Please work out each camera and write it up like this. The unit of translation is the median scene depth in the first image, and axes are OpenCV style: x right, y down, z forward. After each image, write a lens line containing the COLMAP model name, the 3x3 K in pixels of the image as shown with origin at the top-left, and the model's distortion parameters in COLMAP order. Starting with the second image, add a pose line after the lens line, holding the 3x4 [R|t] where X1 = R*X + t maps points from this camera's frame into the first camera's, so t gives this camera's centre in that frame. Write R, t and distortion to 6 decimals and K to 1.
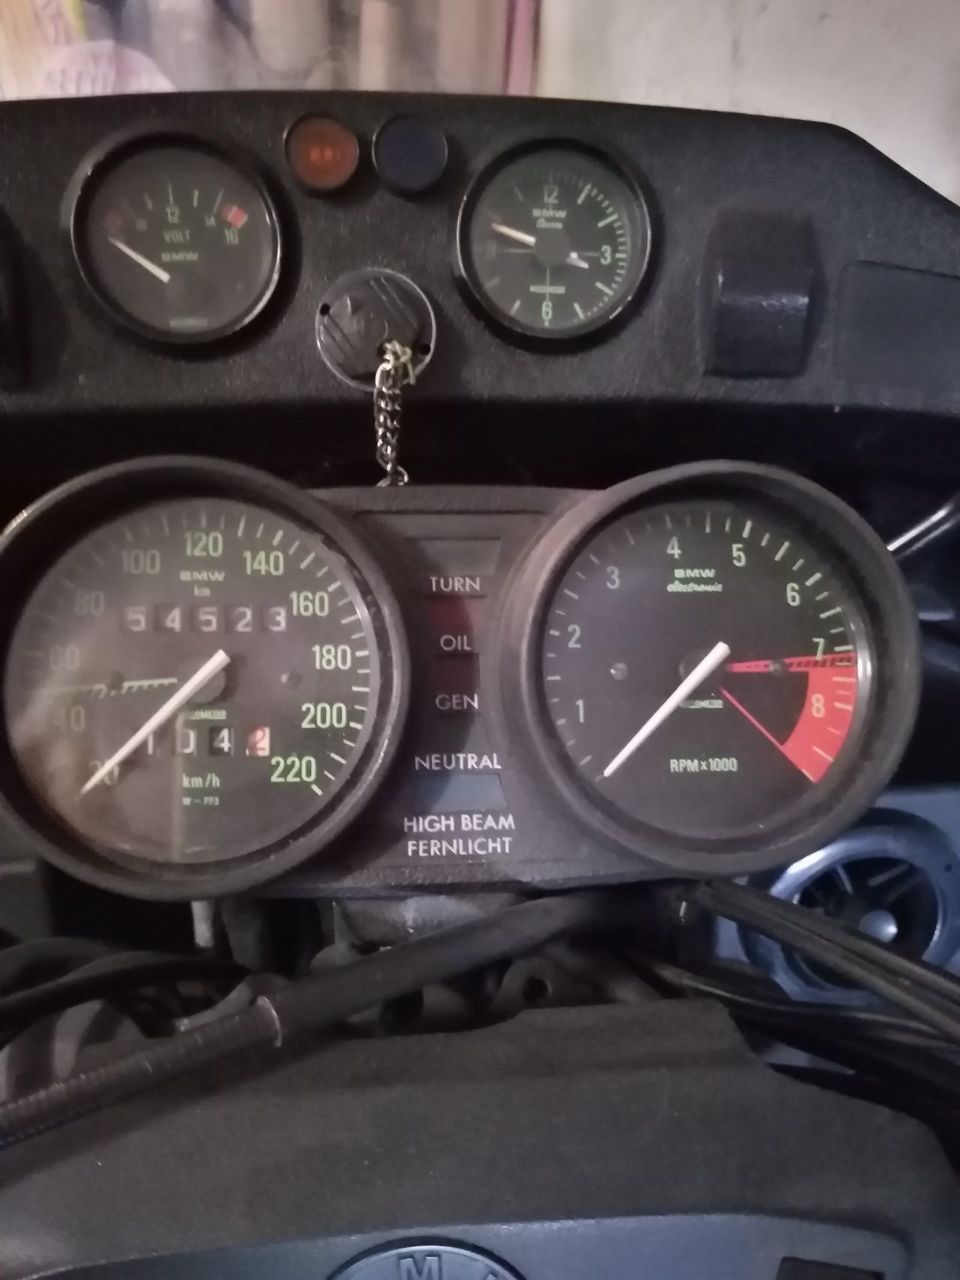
lens RADIAL K [[1035.3, 0, 489.6], [0, 1035.3, 639.5], [0, 0, 1]] dist [0.038117, -0.112656]
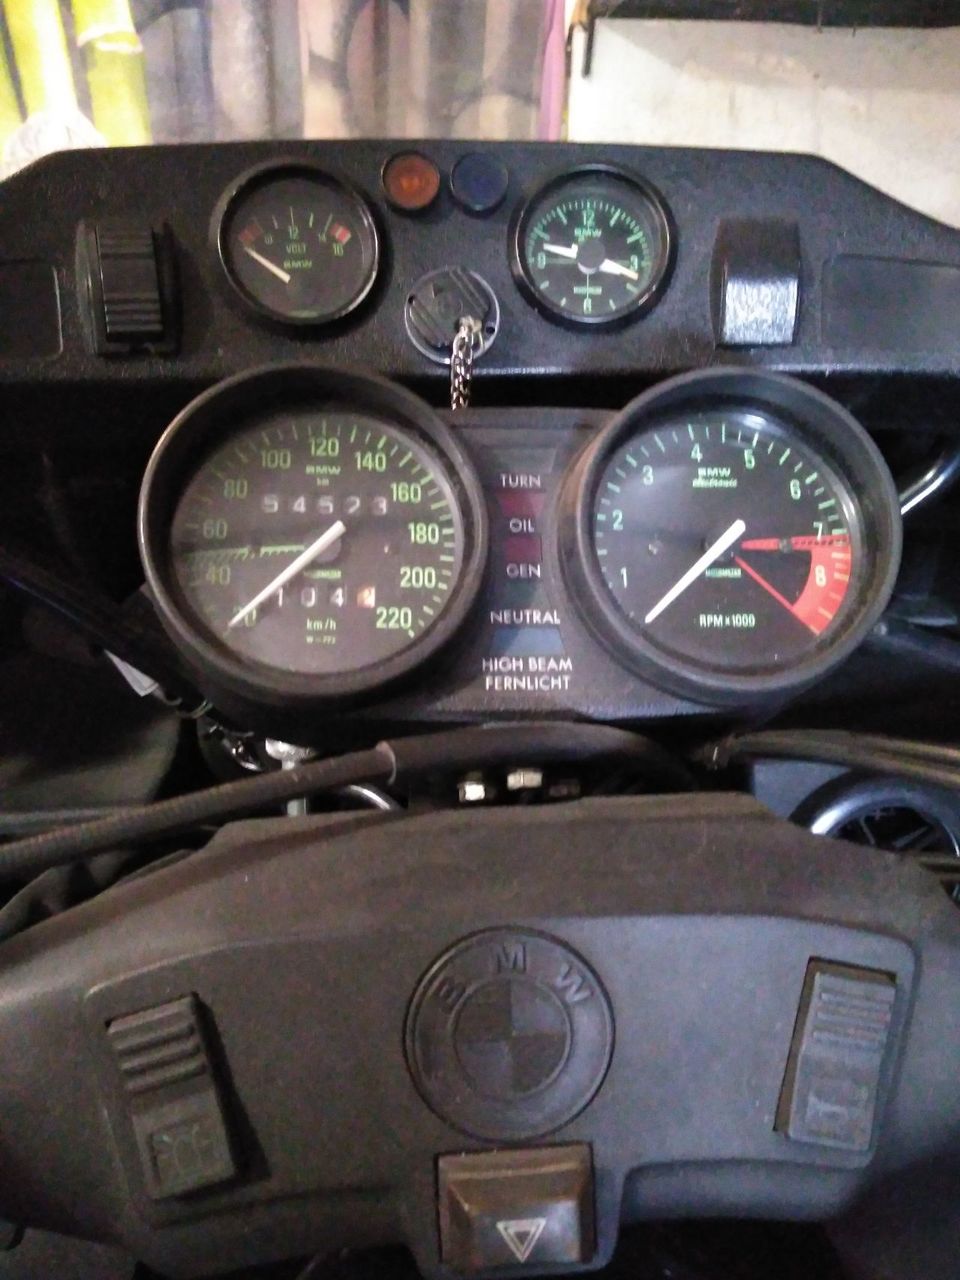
lens RADIAL K [[1007.9, 0, 480.0], [0, 1007.9, 640.0], [0, 0, 1]] dist [0.035994, -0.075618]
pose [[0.999269, -0.009290, -0.037071, -0.039965], [0.003937, 0.989867, -0.141945, 0.313087], [0.038014, 0.141696, 0.989180, -0.181247]]
